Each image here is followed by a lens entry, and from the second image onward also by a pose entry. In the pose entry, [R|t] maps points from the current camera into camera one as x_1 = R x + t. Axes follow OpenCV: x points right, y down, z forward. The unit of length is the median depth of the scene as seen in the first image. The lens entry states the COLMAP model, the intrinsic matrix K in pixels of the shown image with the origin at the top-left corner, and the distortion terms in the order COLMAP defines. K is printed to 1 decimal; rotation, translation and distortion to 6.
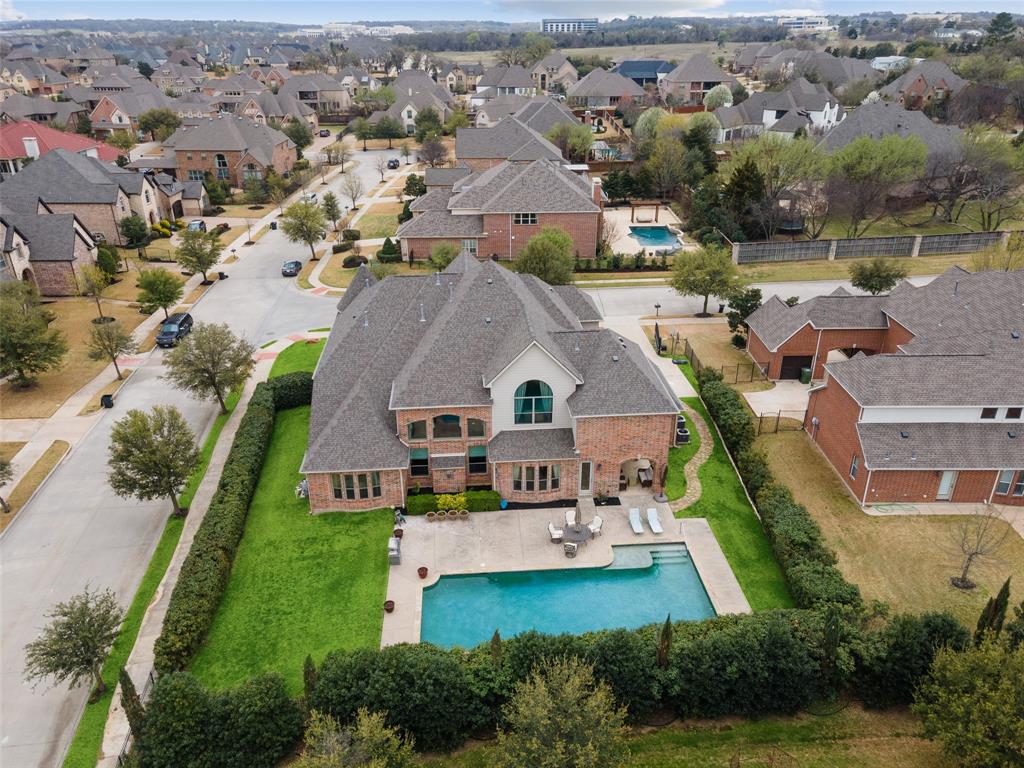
lens RADIAL K [[742.0, 0, 512.0], [0, 742.0, 384.0], [0, 0, 1]] dist [0.042517, 0.004335]
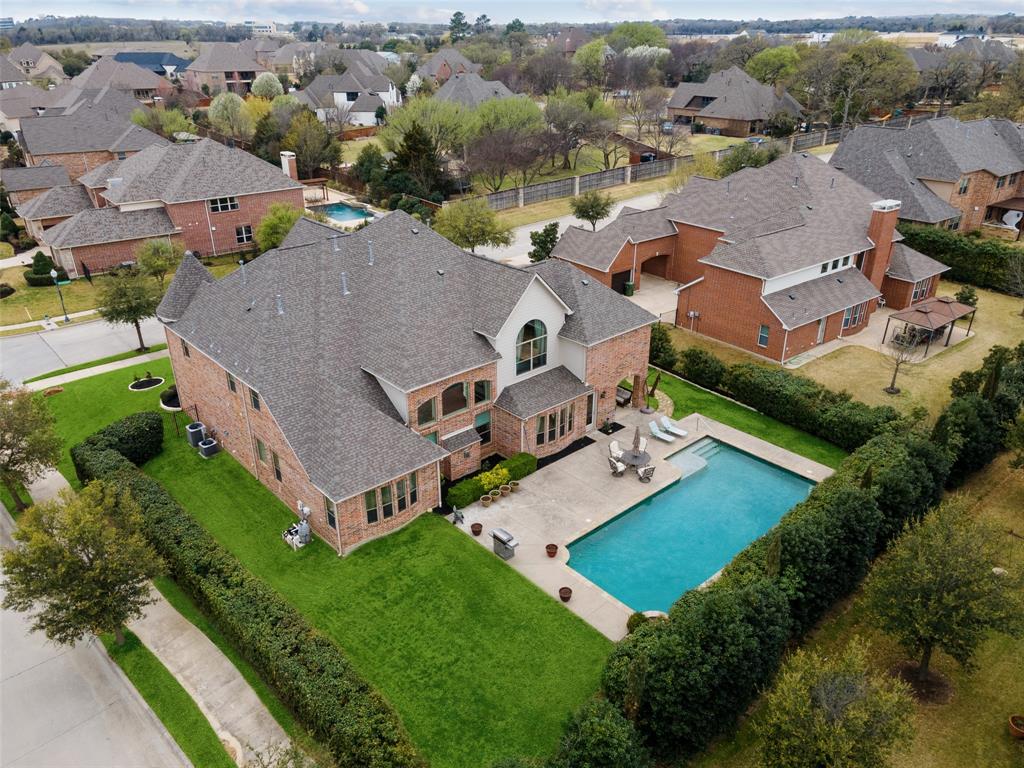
lens RADIAL K [[742.0, 0, 512.0], [0, 742.0, 384.0], [0, 0, 1]] dist [0.042517, 0.004335]
pose [[0.797916, -0.259984, 0.543819, -0.491583], [0.262612, 0.962014, 0.074594, -0.004368], [-0.542555, 0.083294, 0.835881, 0.257507]]
